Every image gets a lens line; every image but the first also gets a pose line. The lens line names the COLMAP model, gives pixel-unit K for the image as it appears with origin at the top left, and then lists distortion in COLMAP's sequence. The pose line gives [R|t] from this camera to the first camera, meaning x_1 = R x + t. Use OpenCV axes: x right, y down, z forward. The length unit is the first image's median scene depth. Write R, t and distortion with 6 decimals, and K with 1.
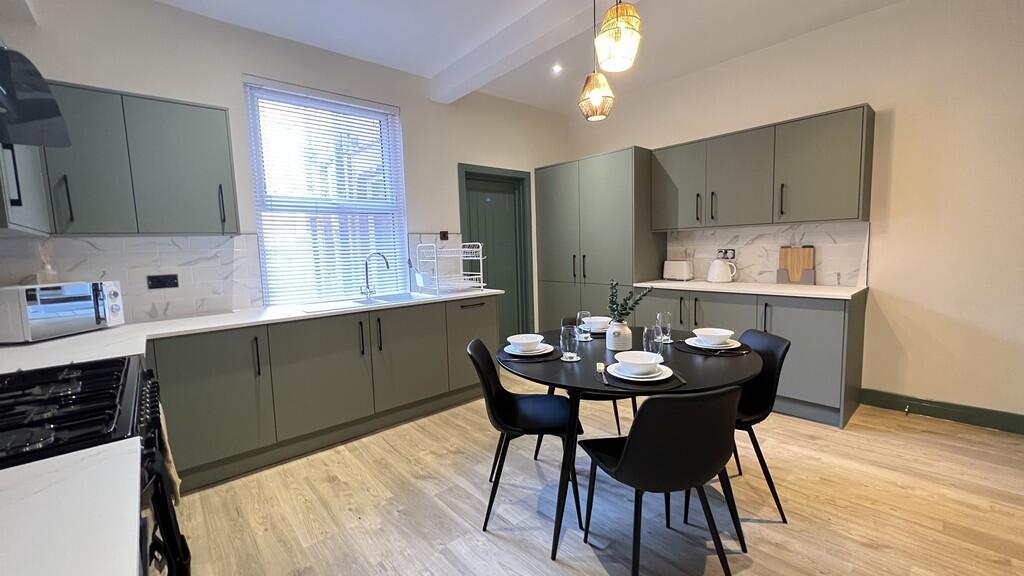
lens RADIAL K [[410.1, 0, 510.0], [0, 410.1, 285.9], [0, 0, 1]] dist [0.000227, -0.000178]
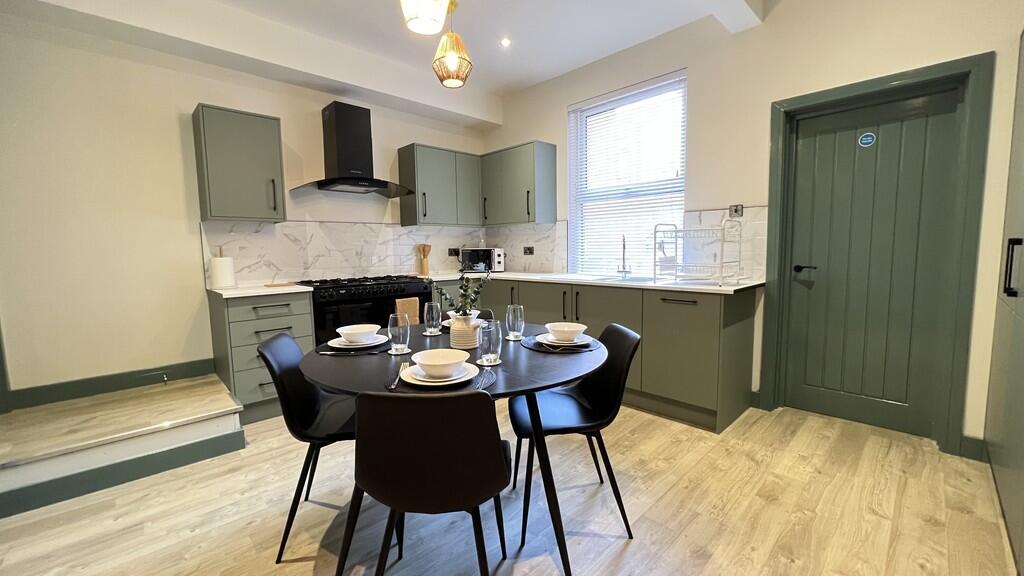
lens RADIAL K [[410.1, 0, 510.0], [0, 410.1, 285.9], [0, 0, 1]] dist [0.000227, -0.000178]
pose [[0.045977, 0.123717, -0.991252, 0.917959], [-0.079841, 0.989582, 0.119806, -0.067846], [0.995747, 0.073634, 0.055375, 0.870867]]
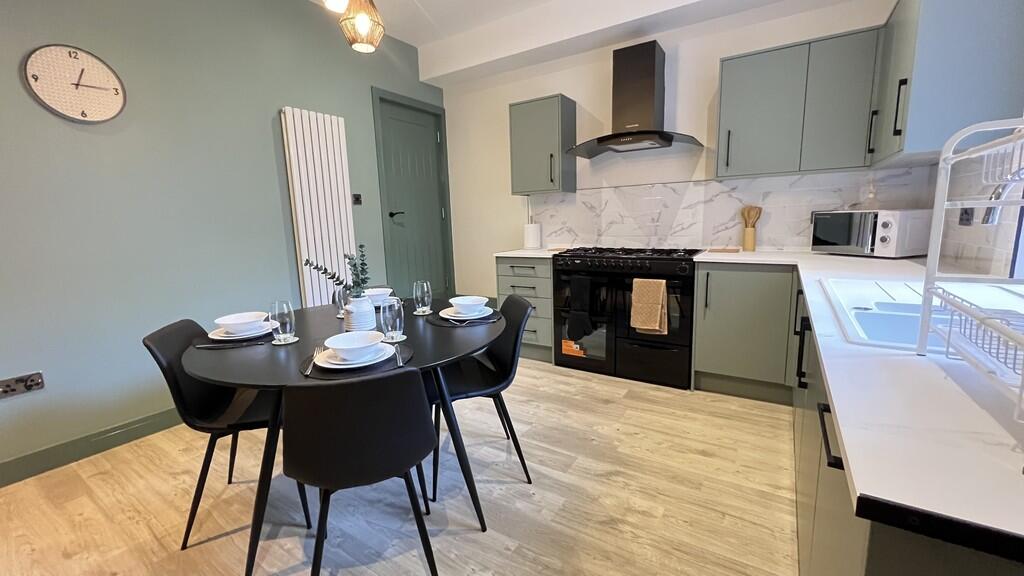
lens RADIAL K [[410.1, 0, 510.0], [0, 410.1, 285.9], [0, 0, 1]] dist [0.000227, -0.000178]
pose [[-0.960468, 0.106470, -0.257228, 0.151196], [0.037727, 0.965234, 0.258652, -0.114987], [0.275824, 0.238722, -0.931092, 1.550923]]
